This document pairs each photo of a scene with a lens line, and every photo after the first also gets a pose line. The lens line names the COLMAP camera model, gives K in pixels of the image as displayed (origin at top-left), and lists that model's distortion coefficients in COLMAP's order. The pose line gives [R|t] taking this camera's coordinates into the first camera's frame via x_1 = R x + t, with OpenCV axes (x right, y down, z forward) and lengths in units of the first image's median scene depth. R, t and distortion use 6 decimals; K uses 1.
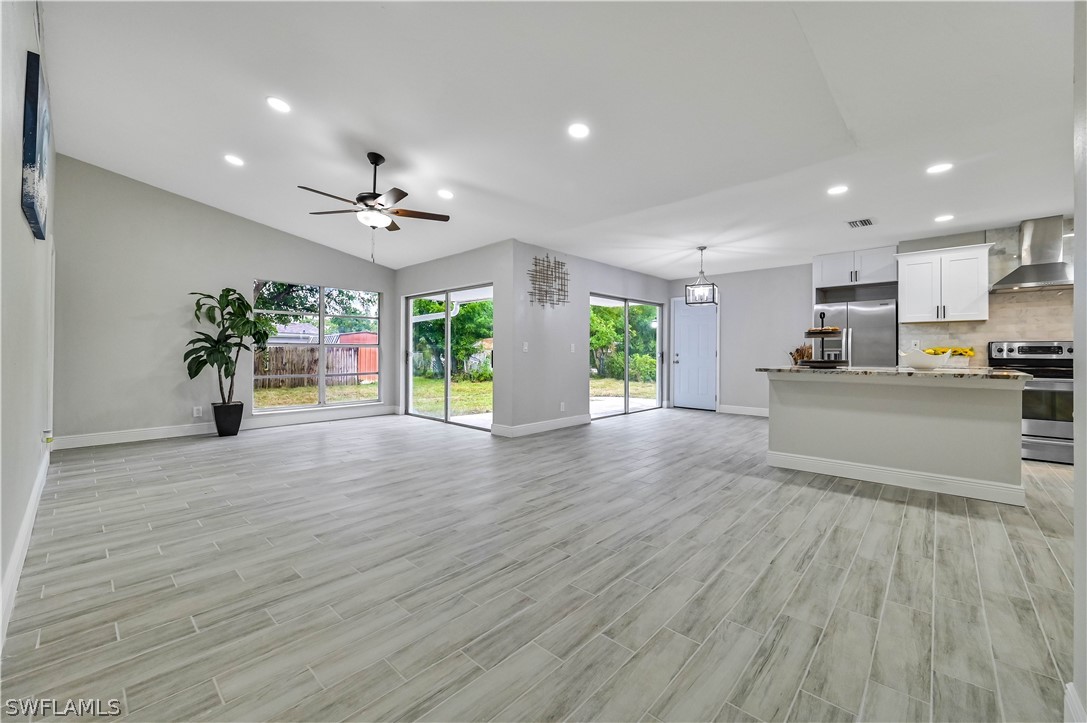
lens RADIAL K [[431.1, 0, 548.9], [0, 431.1, 352.5], [0, 0, 1]] dist [-0.002480, 0.001454]
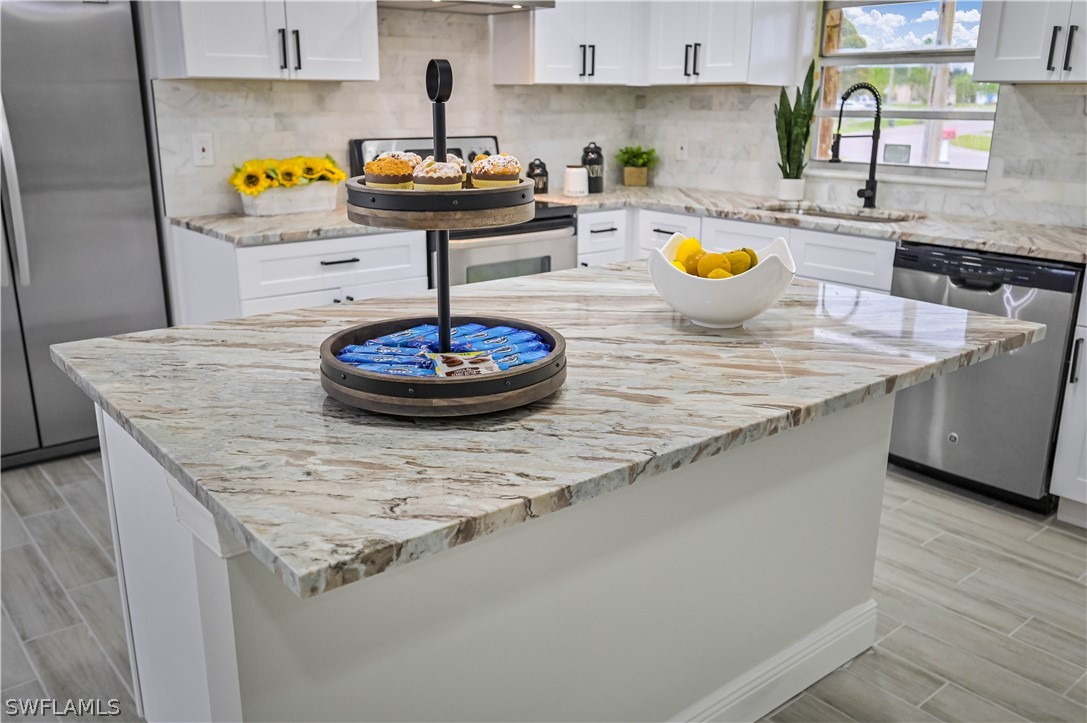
lens RADIAL K [[918.0, 0, 543.6], [0, 918.0, 357.4], [0, 0, 1]] dist [-0.007149, 0.010600]
pose [[0.136441, -0.273183, 0.952237, 0.216969], [-0.004968, 0.961025, 0.276416, -0.062713], [-0.990636, -0.042445, 0.129766, 0.705165]]
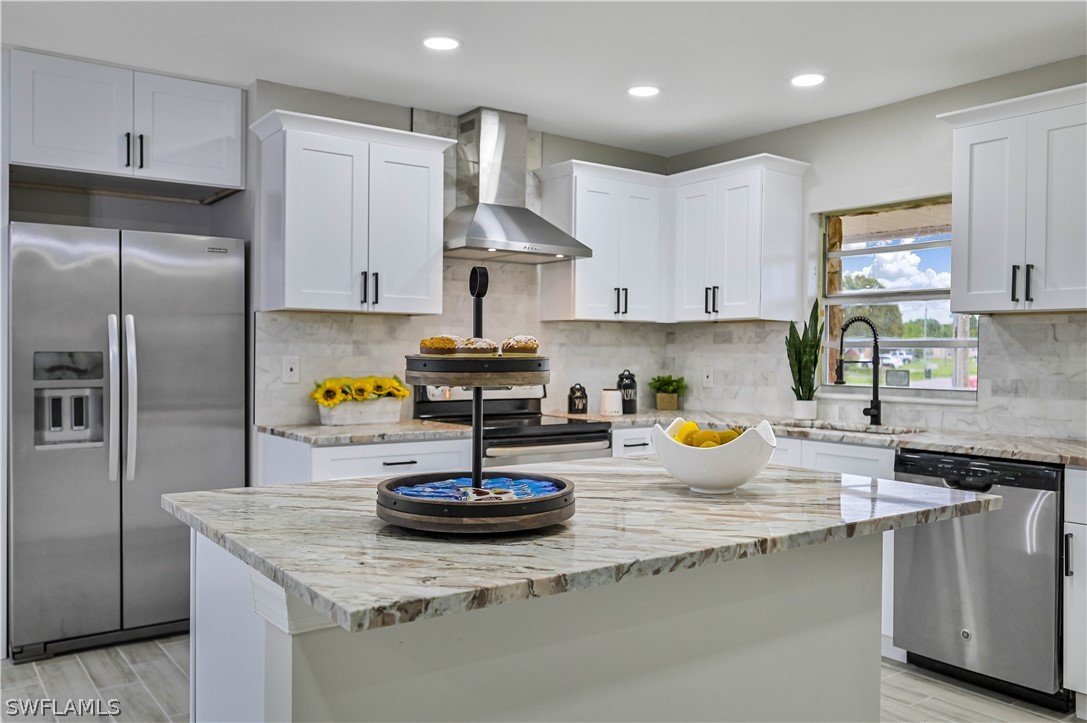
lens RADIAL K [[883.5, 0, 544.2], [0, 883.5, 360.3], [0, 0, 1]] dist [-0.006455, 0.011904]
pose [[0.196529, -0.011950, 0.980425, 0.155813], [-0.007249, 0.999881, 0.013640, -0.040387], [-0.980471, -0.009788, 0.196419, 0.680333]]
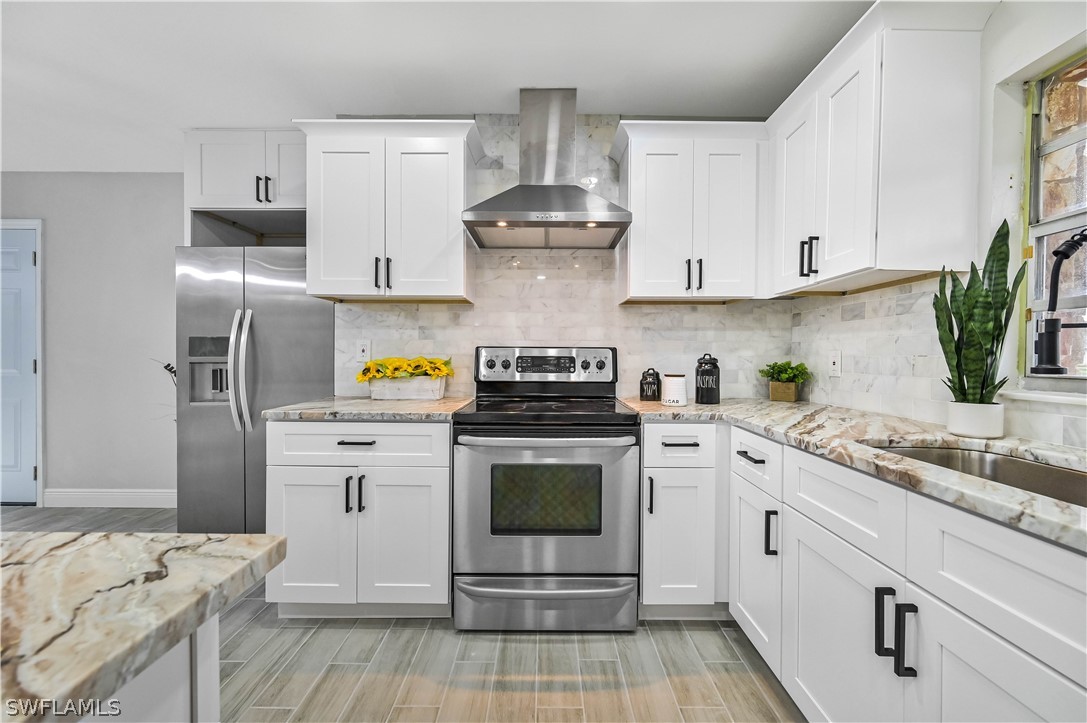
lens RADIAL K [[431.1, 0, 544.7], [0, 431.1, 359.2], [0, 0, 1]] dist [-0.002480, 0.001454]
pose [[0.737545, -0.006915, 0.675262, 0.735440], [-0.003125, 0.999902, 0.013654, -0.016966], [-0.675290, -0.012181, 0.737451, 0.580418]]
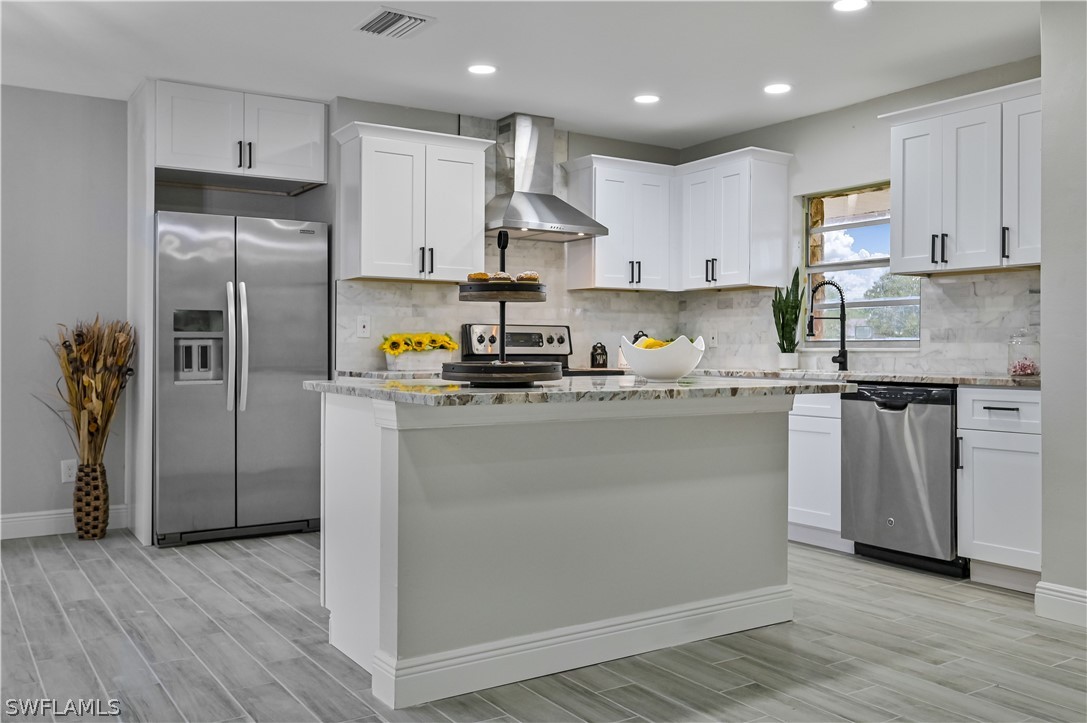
lens RADIAL K [[948.0, 0, 543.9], [0, 948.0, 345.3], [0, 0, 1]] dist [-0.003598, 0.001619]
pose [[0.251828, 0.000509, 0.967772, -0.096351], [-0.001930, 0.999998, -0.000024, 0.001983], [-0.967770, -0.001862, 0.251829, 0.593373]]
